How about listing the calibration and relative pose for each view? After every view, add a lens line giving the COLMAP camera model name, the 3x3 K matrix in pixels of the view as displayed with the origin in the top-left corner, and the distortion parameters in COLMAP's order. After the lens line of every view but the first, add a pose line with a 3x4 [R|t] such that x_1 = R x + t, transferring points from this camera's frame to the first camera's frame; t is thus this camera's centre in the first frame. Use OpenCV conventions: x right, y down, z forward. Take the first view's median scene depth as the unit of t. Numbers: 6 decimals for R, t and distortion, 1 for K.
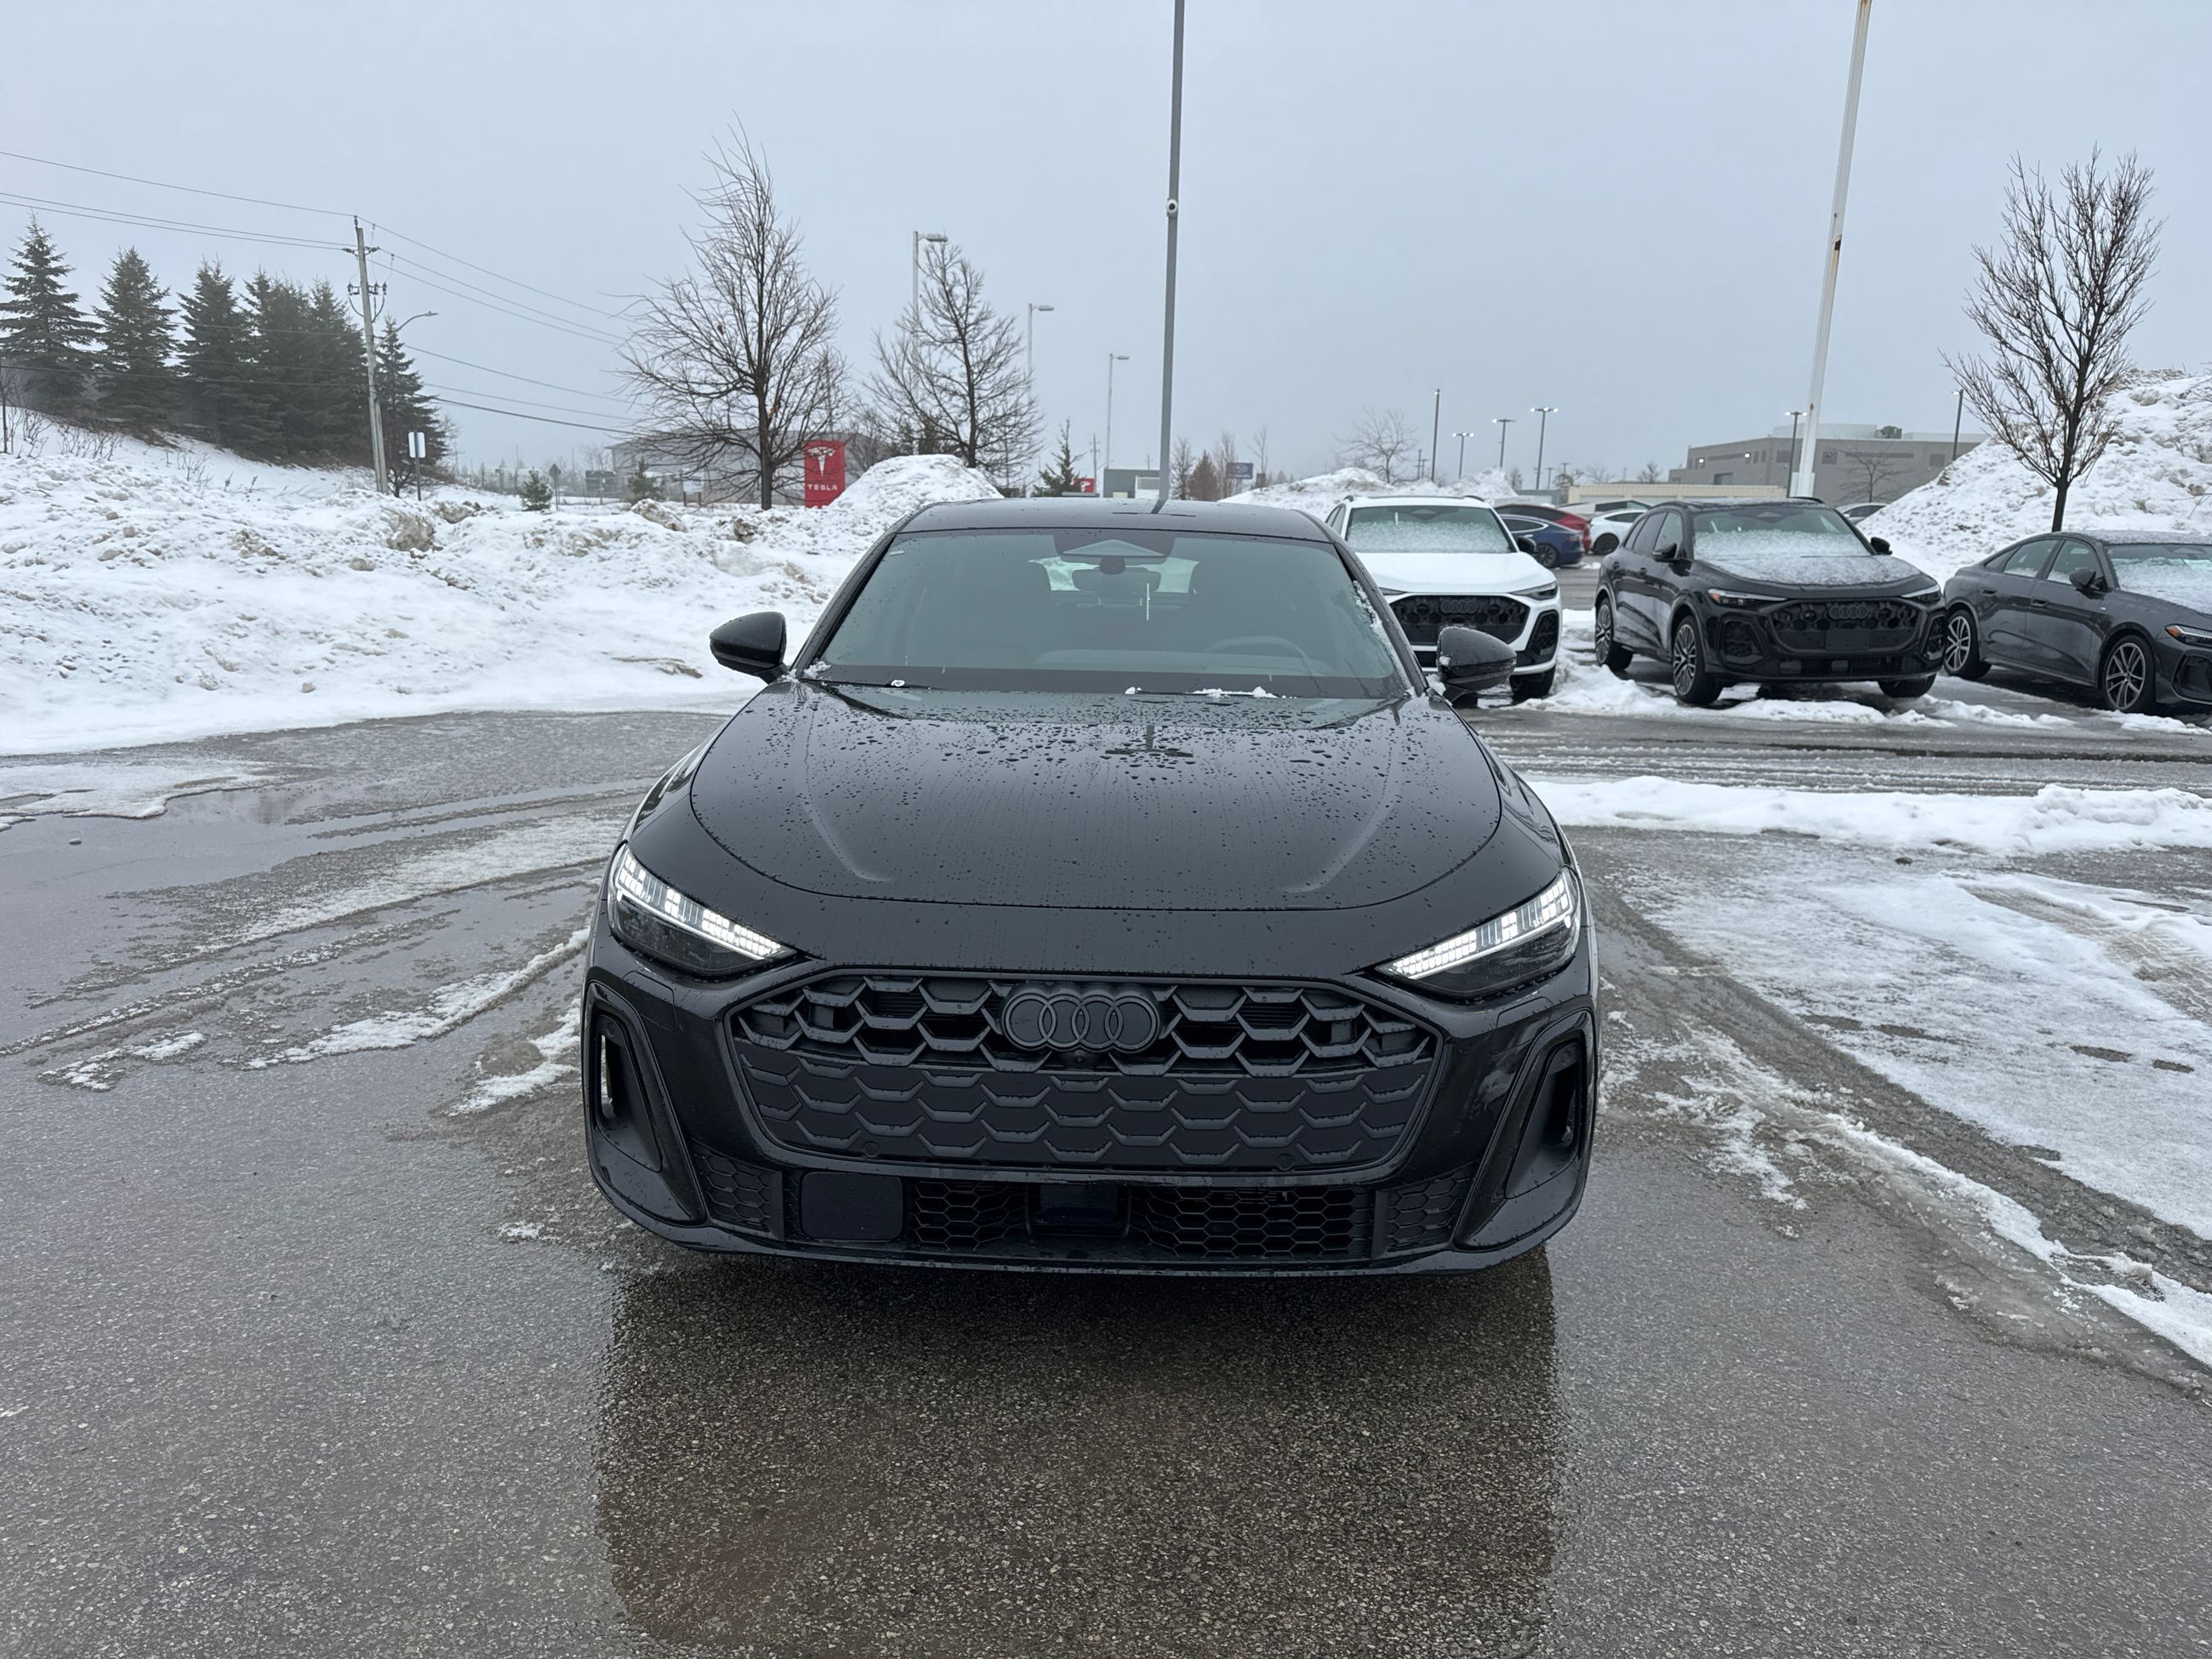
lens RADIAL K [[1550.0, 0, 1100.7], [0, 1550.0, 840.7], [0, 0, 1]] dist [0.061024, -0.073626]
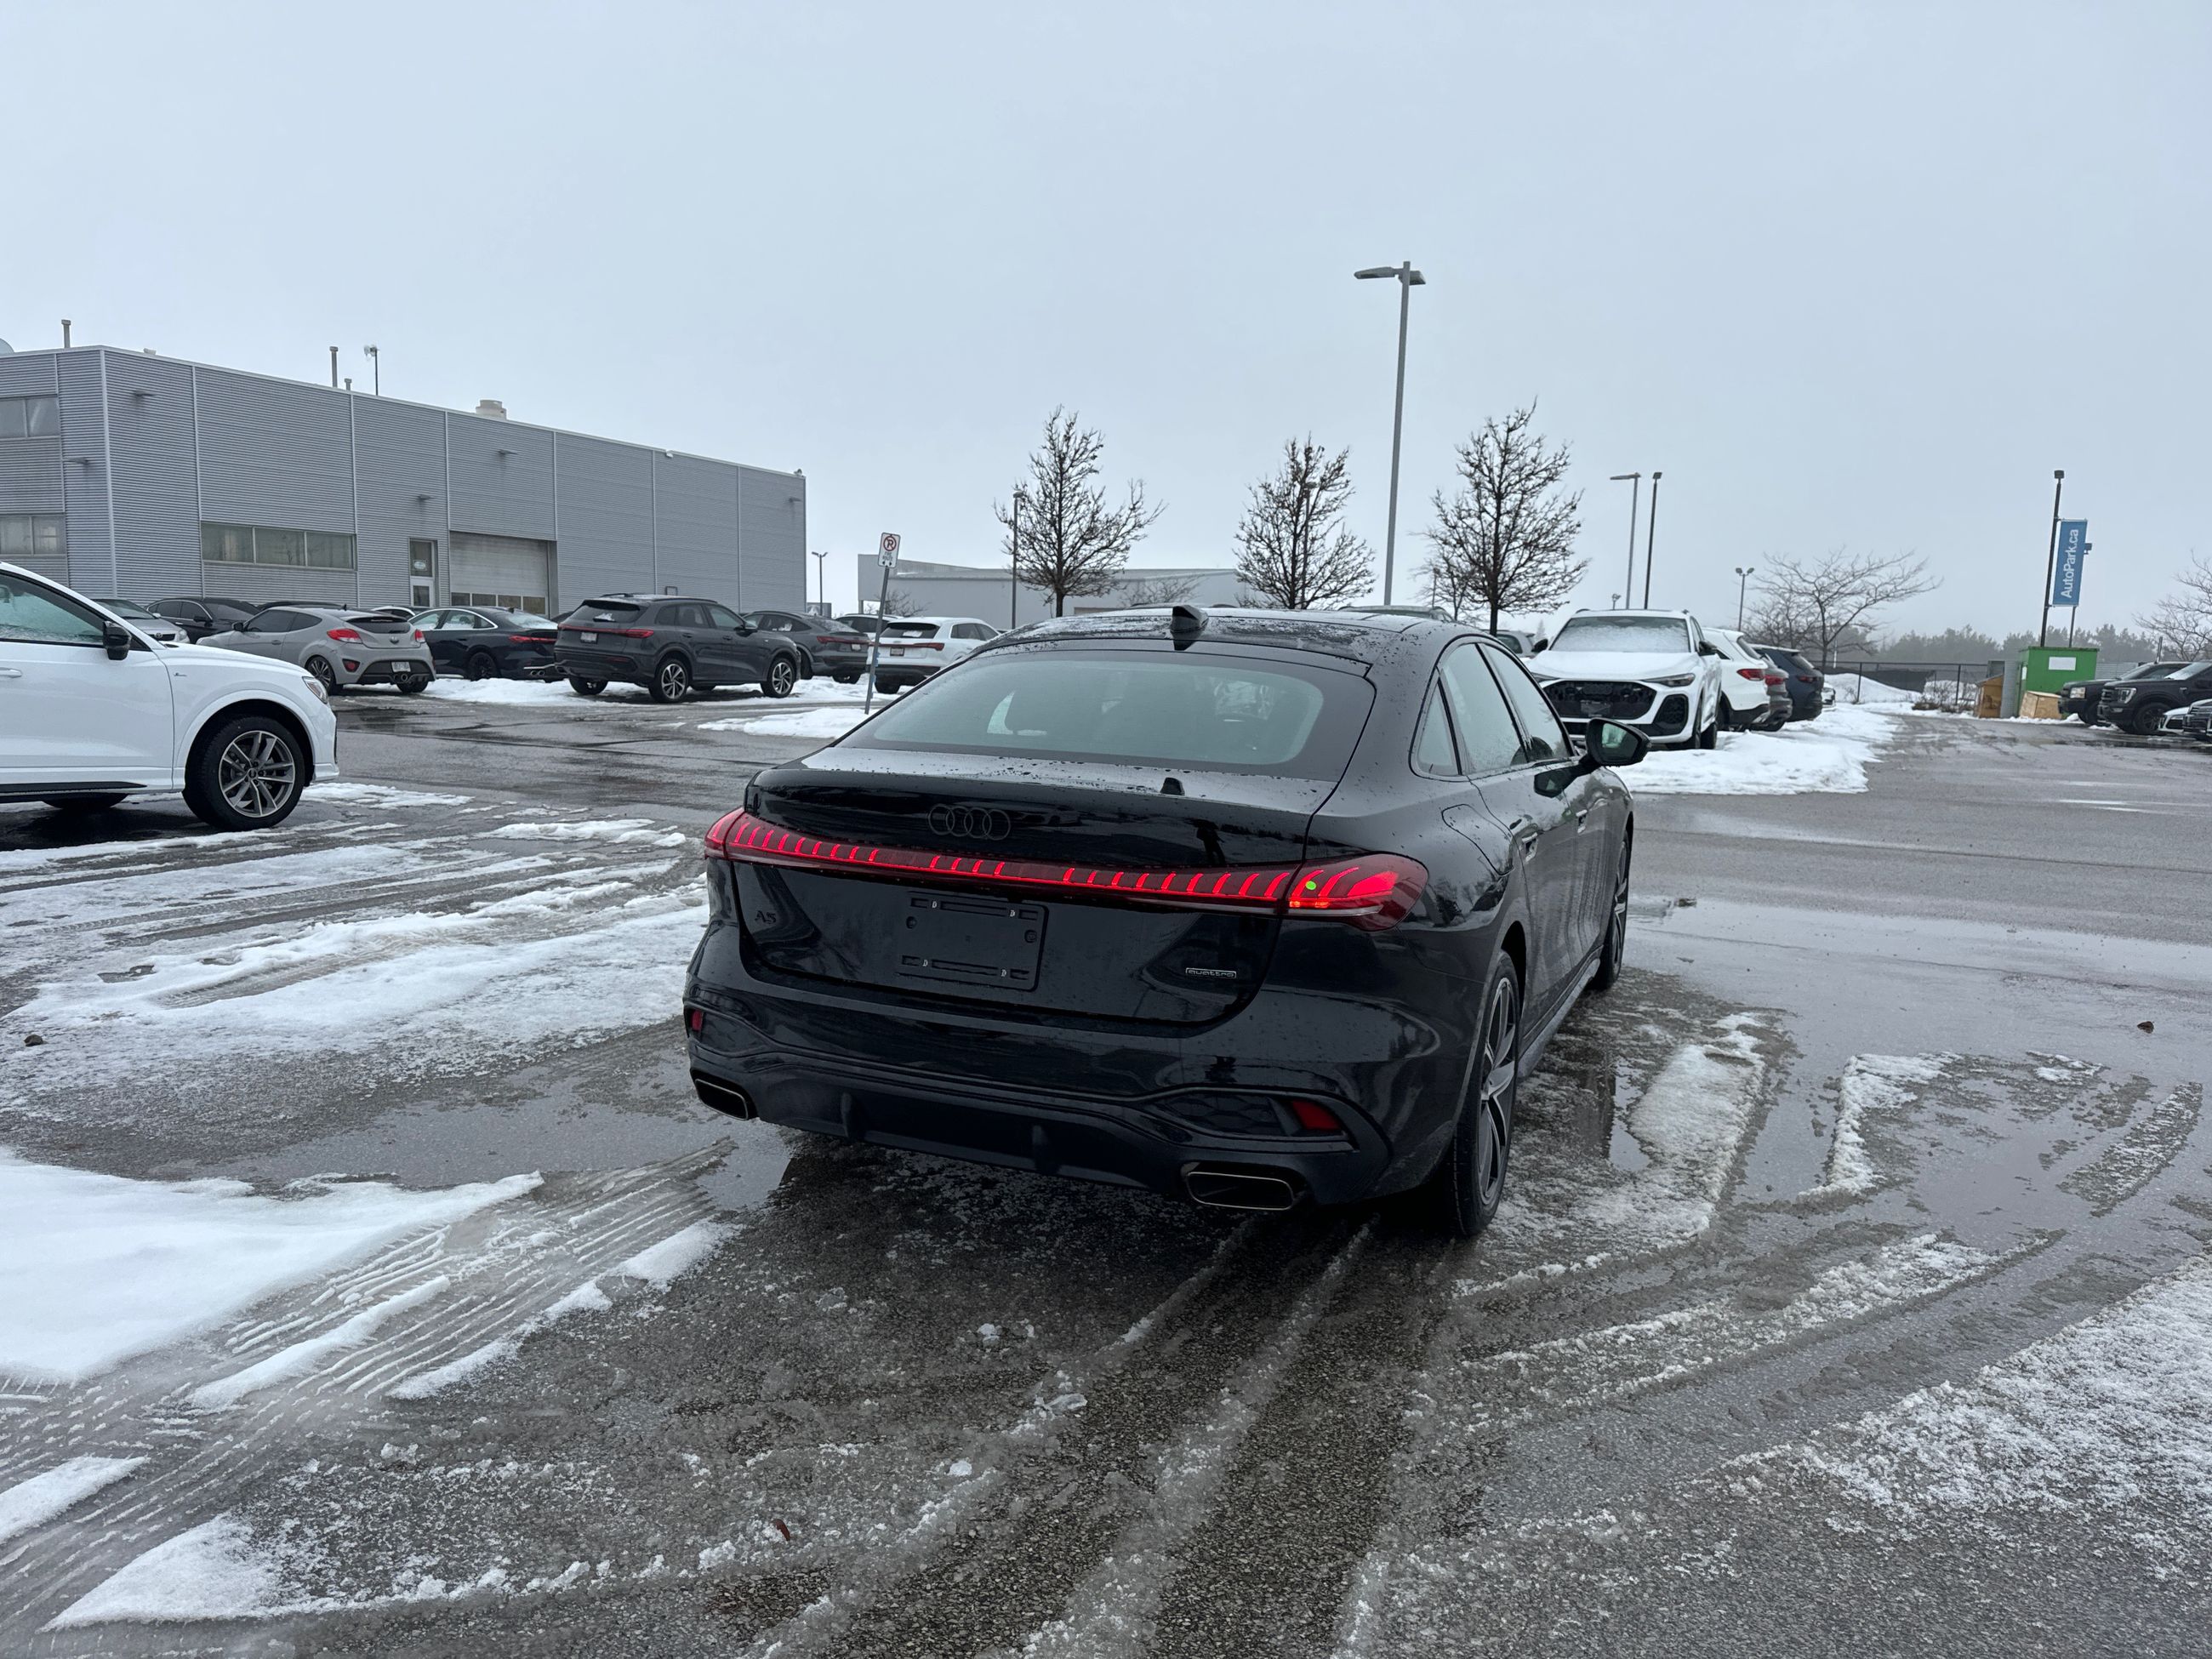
lens RADIAL K [[1550.0, 0, 1096.5], [0, 1550.0, 837.5], [0, 0, 1]] dist [0.061024, -0.073626]
pose [[-0.924502, -0.099184, 0.368046, -0.241637], [0.024778, 0.947874, 0.317681, -0.369869], [-0.380370, 0.302816, -0.873854, 1.802684]]
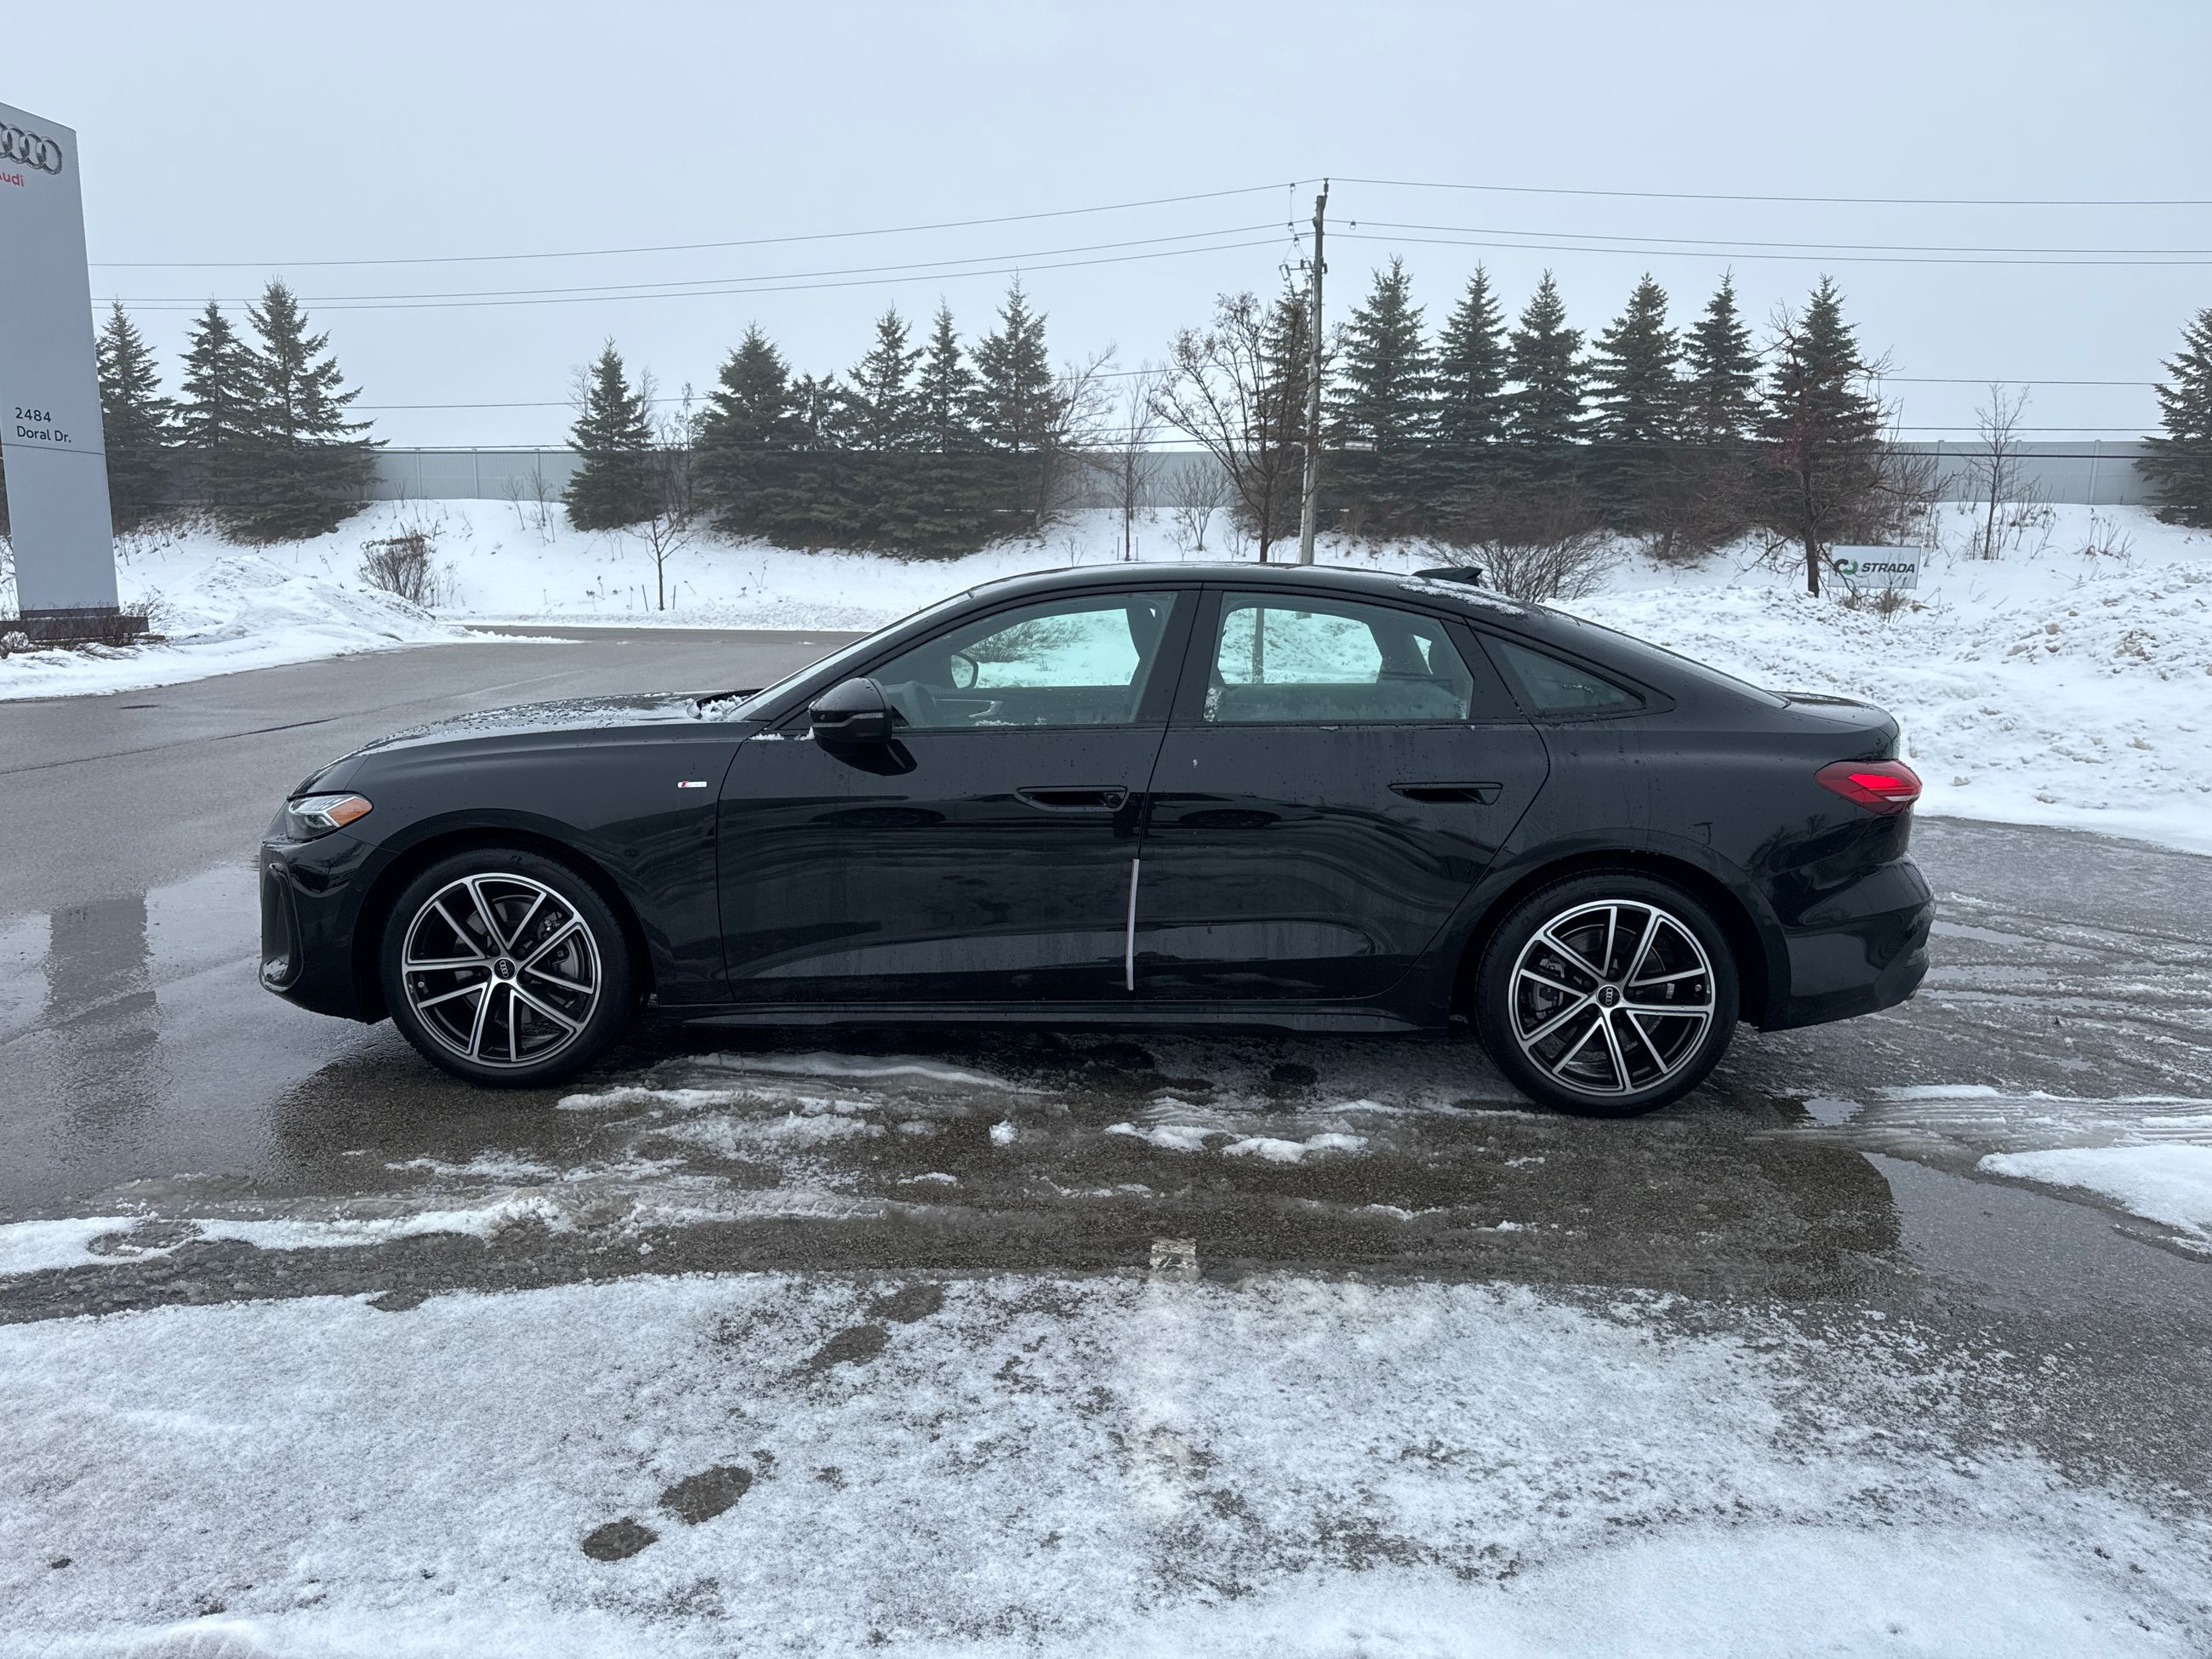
lens RADIAL K [[1550.0, 0, 1094.7], [0, 1550.0, 849.7], [0, 0, 1]] dist [0.061024, -0.073626]
pose [[0.000350, 0.148034, -0.988982, 0.937136], [-0.216633, 0.965508, 0.144444, -0.157853], [0.976253, 0.214195, 0.032407, 0.867190]]
